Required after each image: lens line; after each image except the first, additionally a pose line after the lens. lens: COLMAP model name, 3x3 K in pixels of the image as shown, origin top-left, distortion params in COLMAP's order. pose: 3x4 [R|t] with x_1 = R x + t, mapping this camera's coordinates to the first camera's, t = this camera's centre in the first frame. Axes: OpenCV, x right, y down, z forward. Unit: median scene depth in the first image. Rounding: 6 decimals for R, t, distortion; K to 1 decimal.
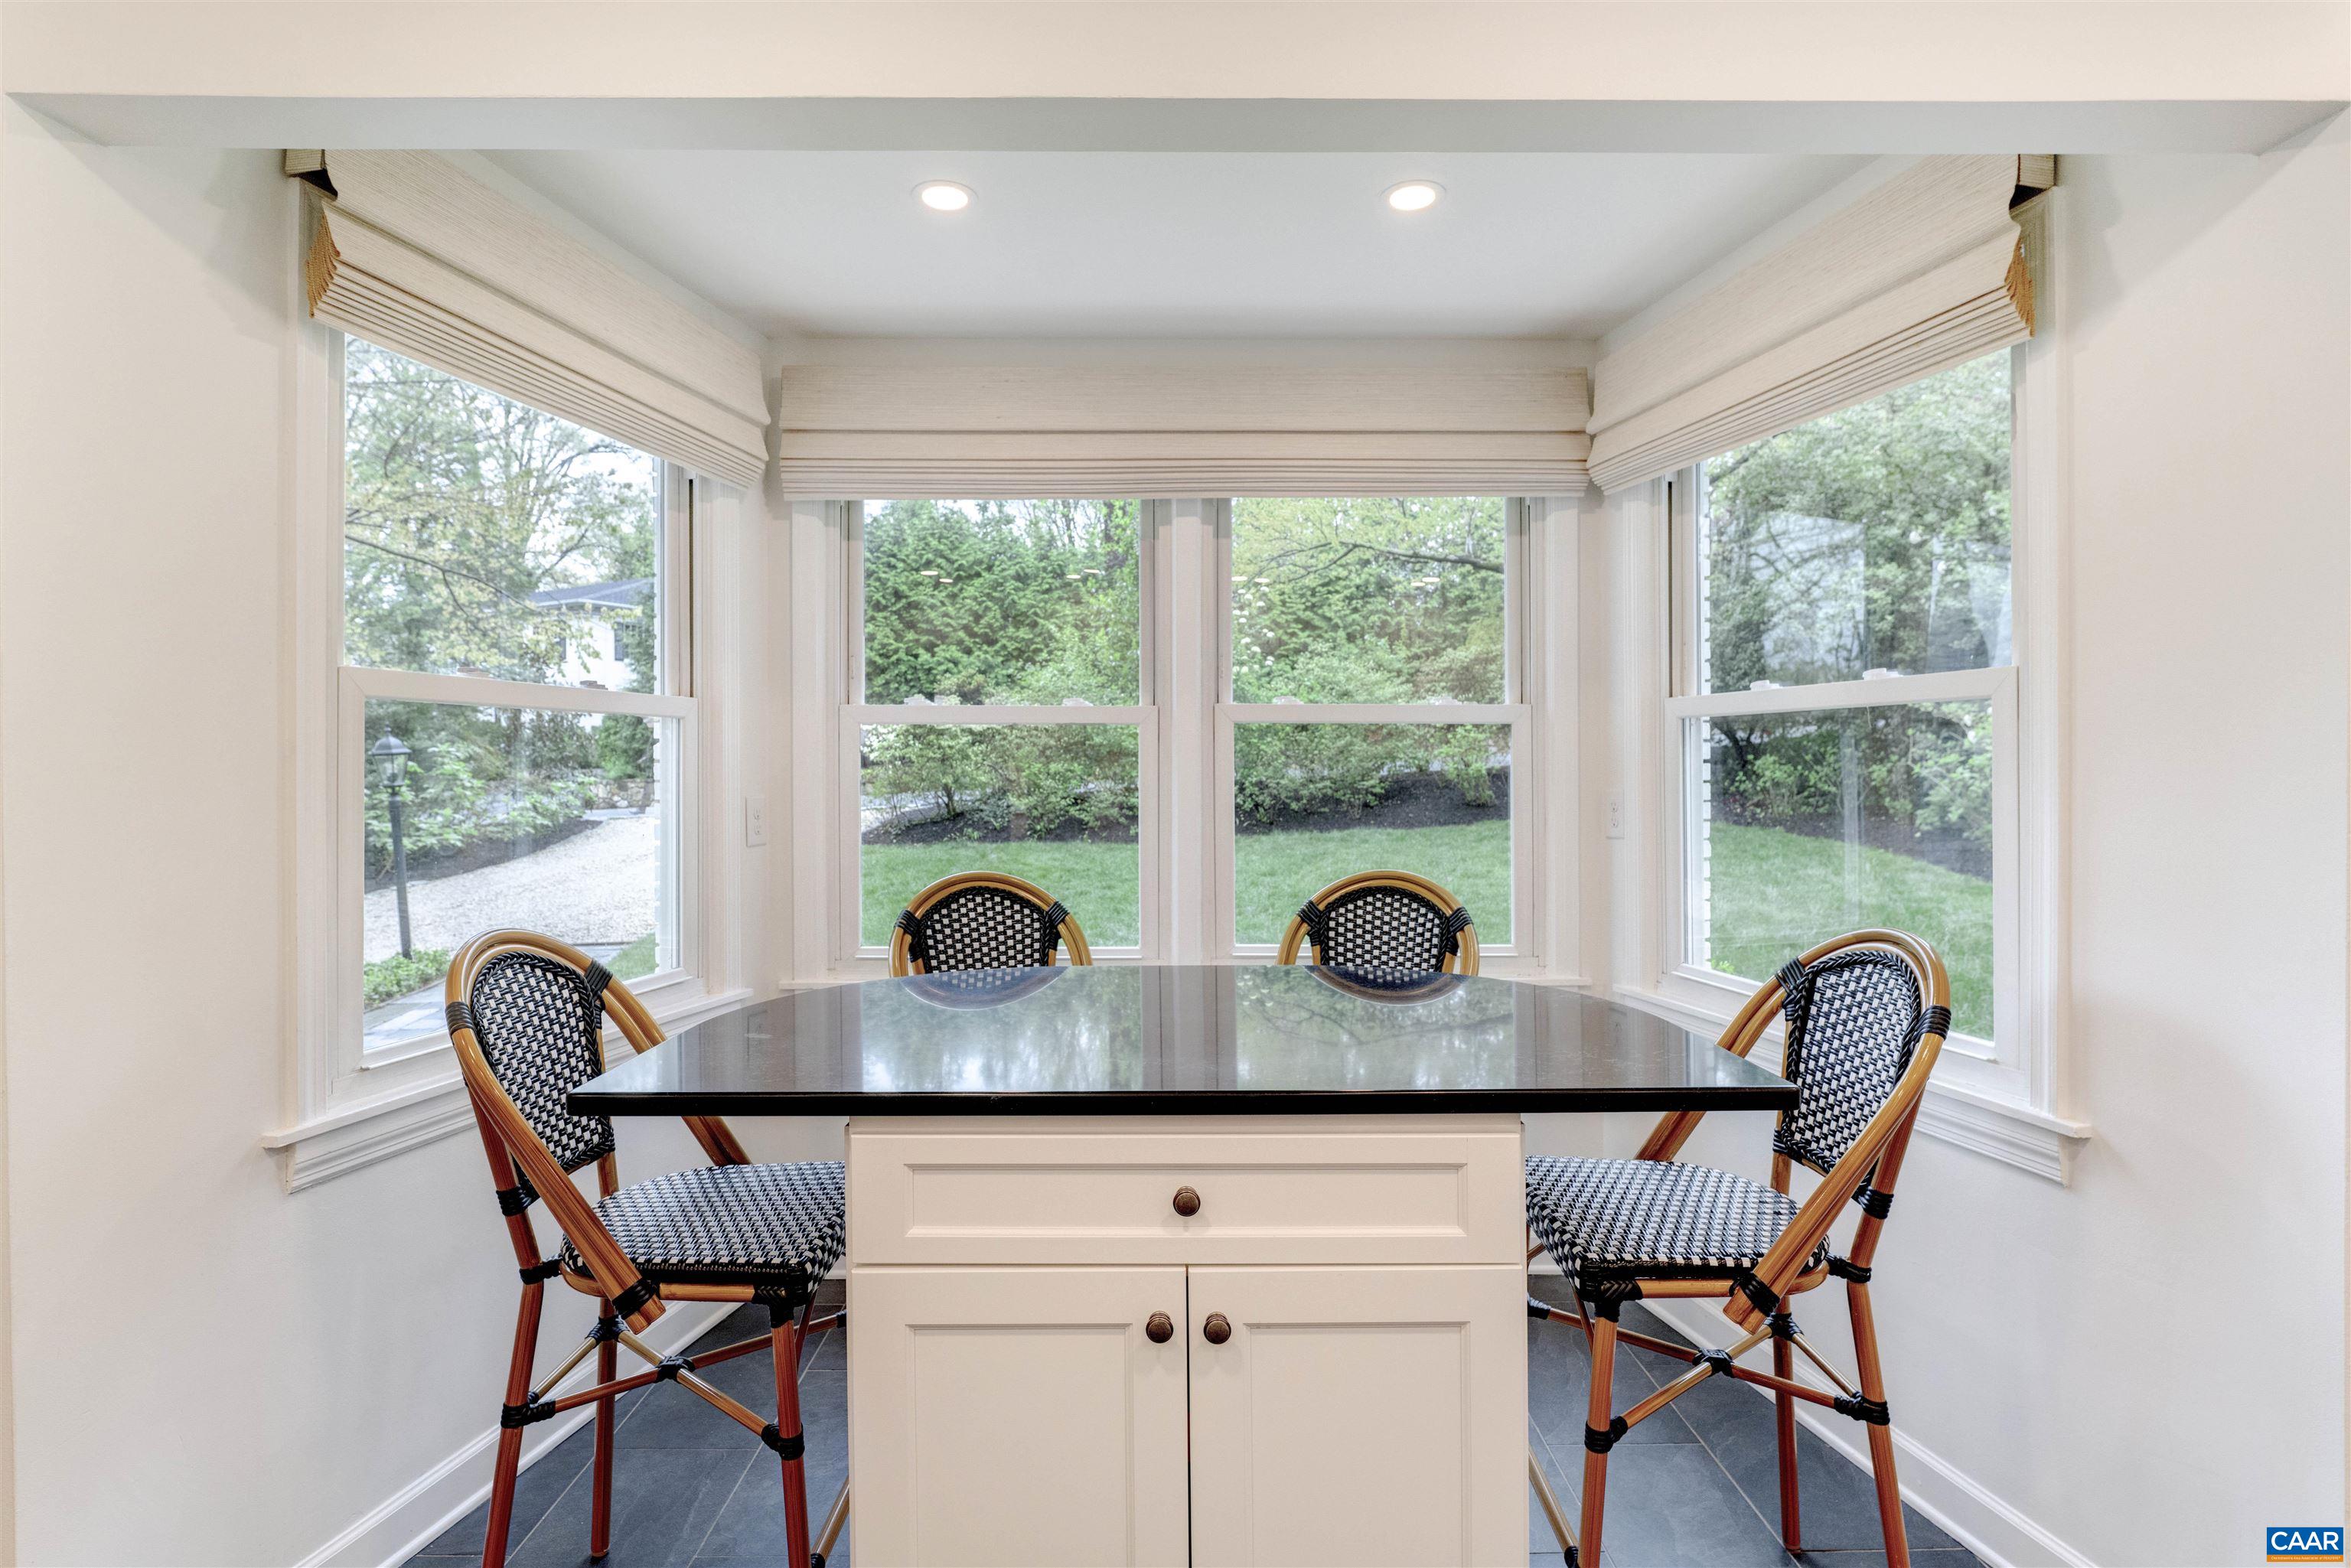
lens RADIAL K [[1172.0, 0, 1169.8], [0, 1172.0, 760.7], [0, 0, 1]] dist [-0.003481, -0.000459]
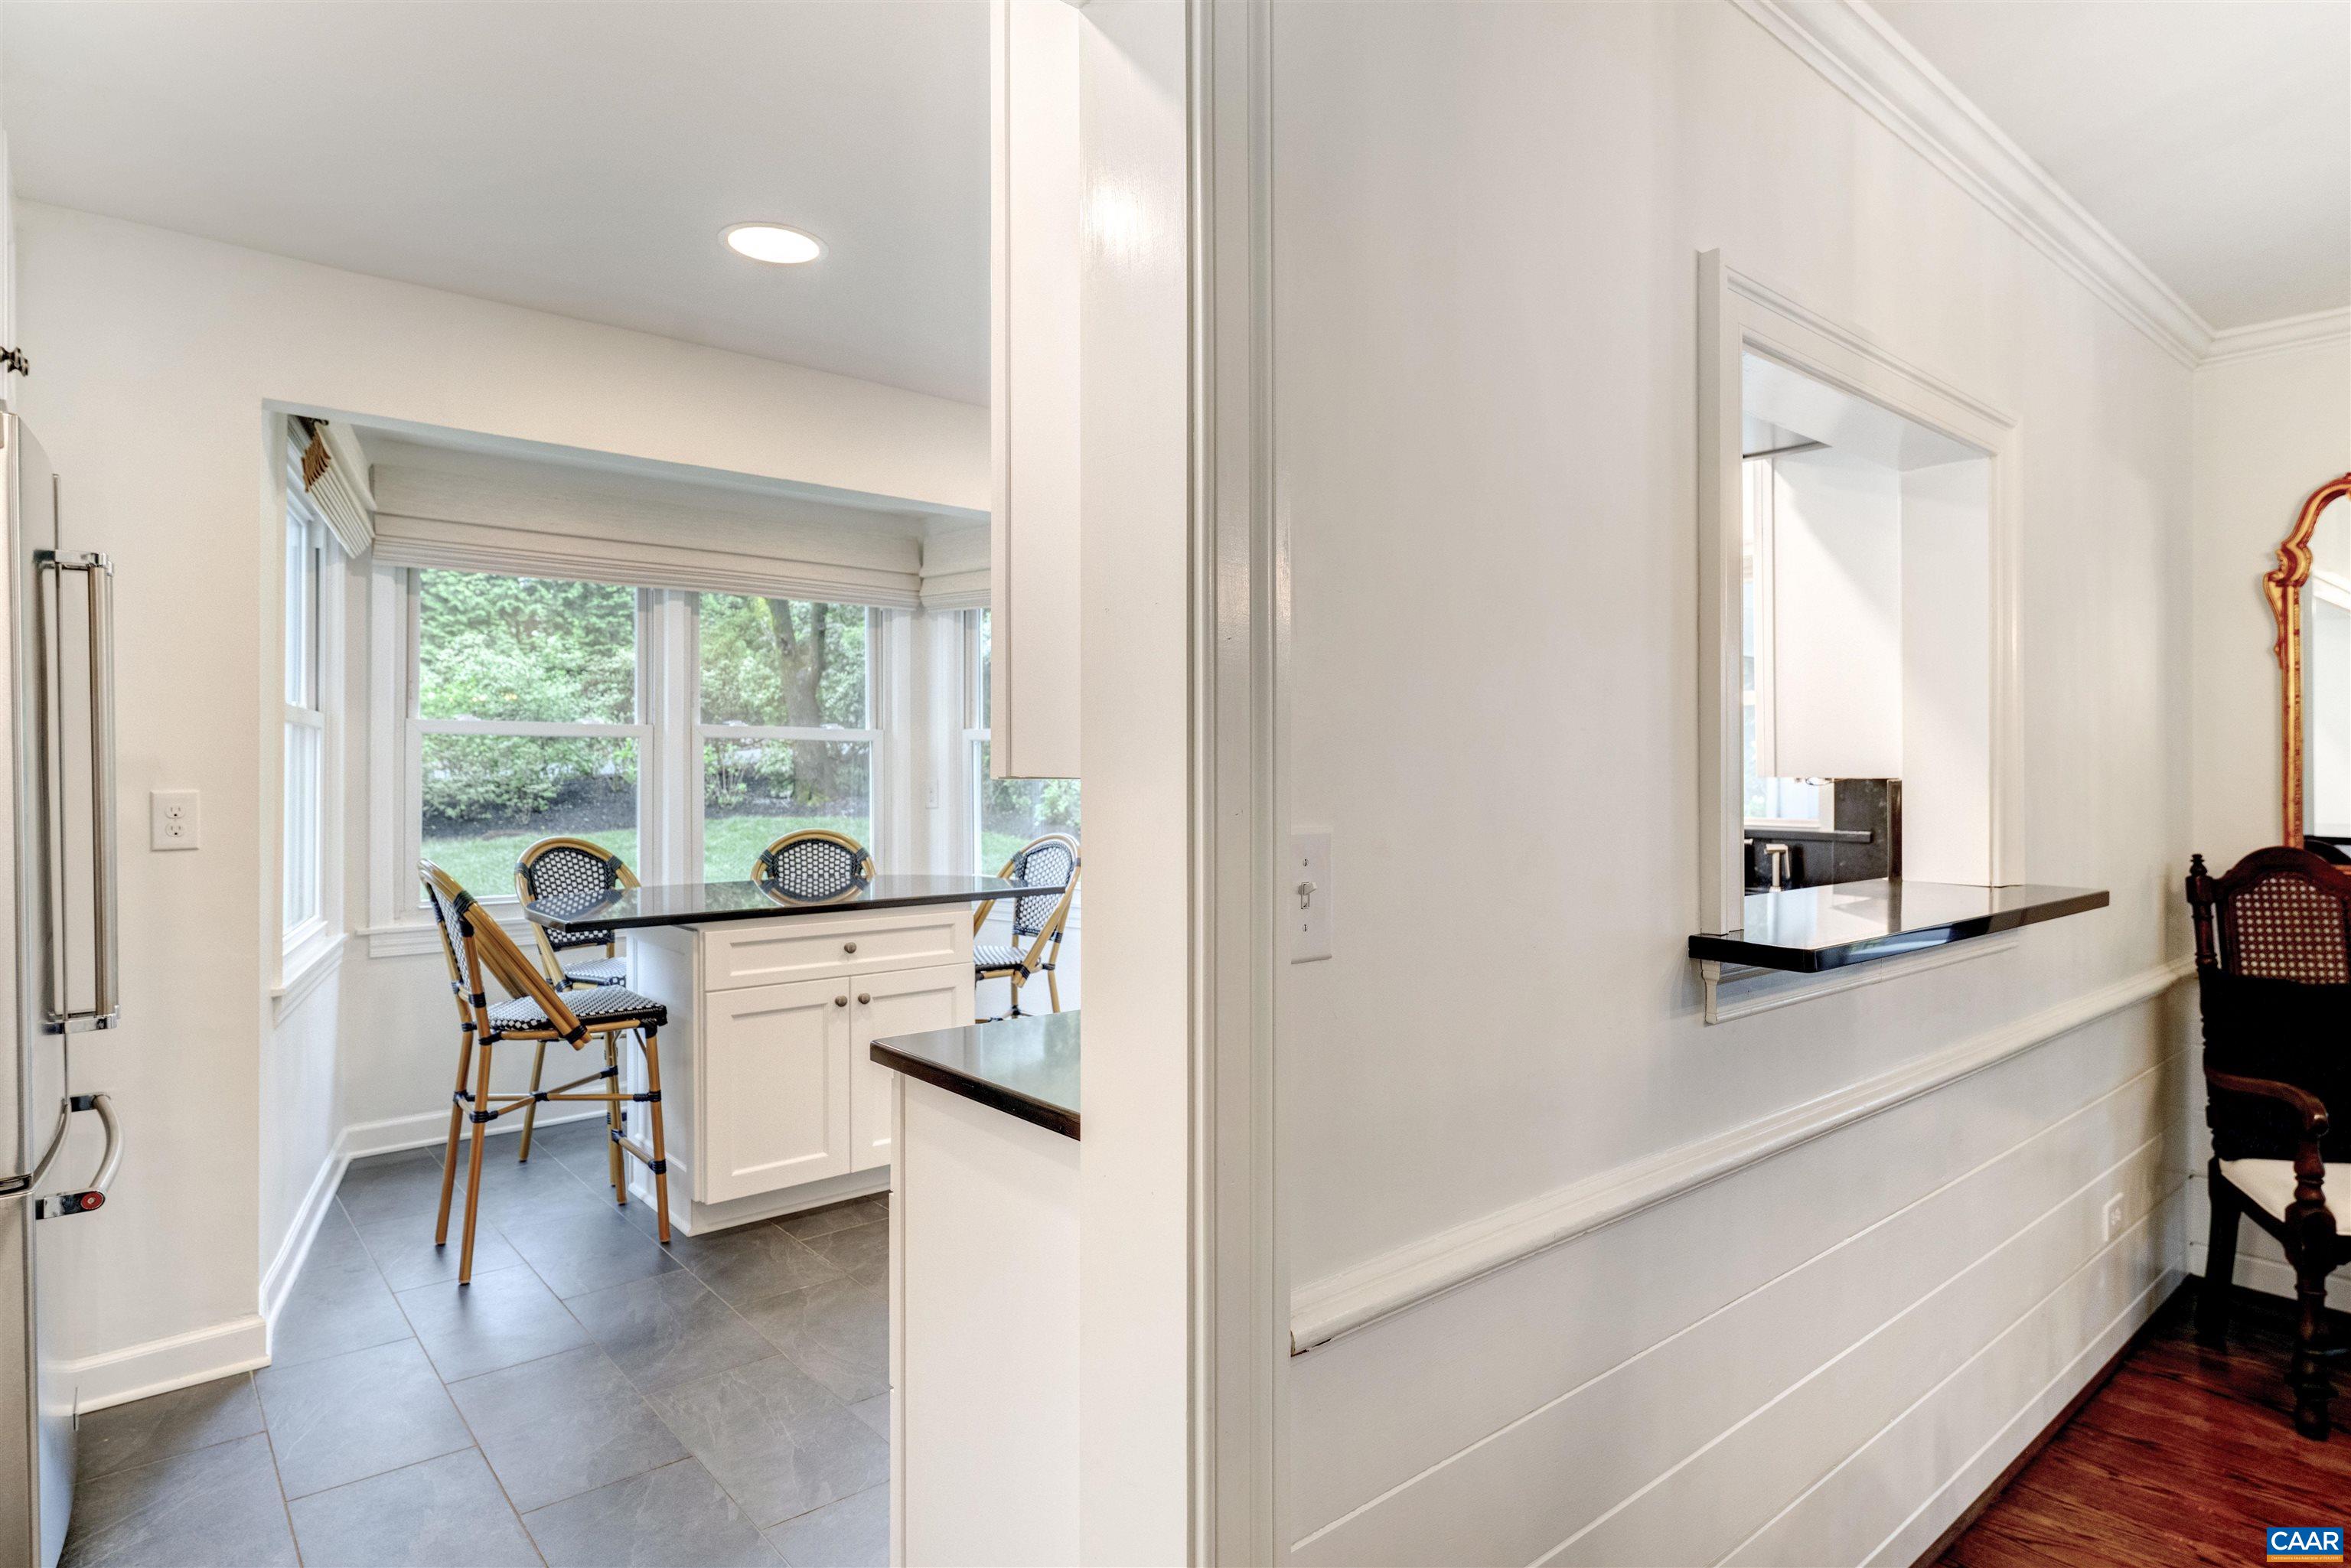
lens RADIAL K [[1277.2, 0, 1175.5], [0, 1277.2, 784.0], [0, 0, 1]] dist [-0.000220, -0.000014]
pose [[0.764762, -0.006557, 0.644279, -0.581820], [-0.003335, 0.999895, 0.014134, 0.002525], [-0.644304, -0.012958, 0.764660, -0.709776]]
